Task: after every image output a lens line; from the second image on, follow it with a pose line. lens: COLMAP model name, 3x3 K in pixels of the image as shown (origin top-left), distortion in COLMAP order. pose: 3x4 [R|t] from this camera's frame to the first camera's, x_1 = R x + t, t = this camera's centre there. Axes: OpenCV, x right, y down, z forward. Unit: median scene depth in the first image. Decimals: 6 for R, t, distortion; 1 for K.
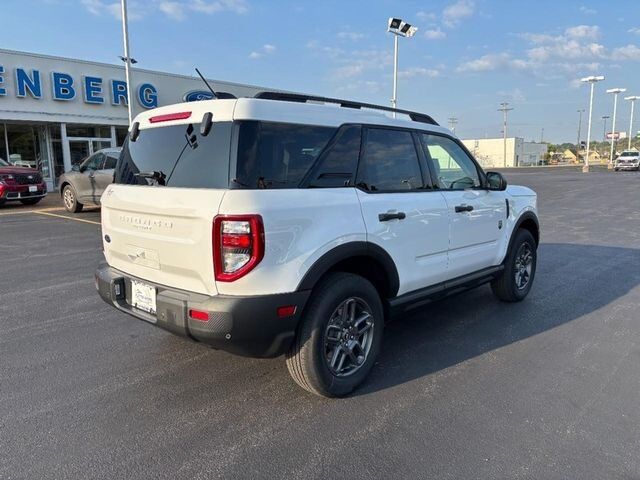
lens RADIAL K [[515.0, 0, 320.0], [0, 515.0, 240.0], [0, 0, 1]] dist [-0.148991, -0.000846]
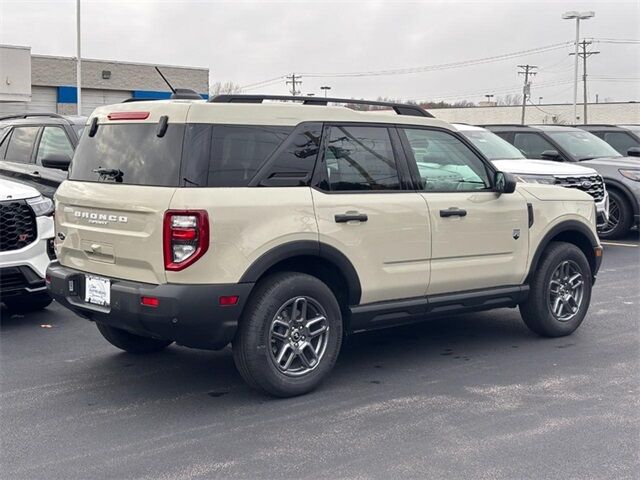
lens RADIAL K [[983.5, 0, 320.0], [0, 983.5, 240.0], [0, 0, 1]] dist [-0.027854, -0.017147]
pose [[0.994731, 0.017274, -0.101055, 0.295992], [-0.022360, 0.998528, -0.049411, 0.097569], [0.100053, 0.051410, 0.993653, -0.932194]]
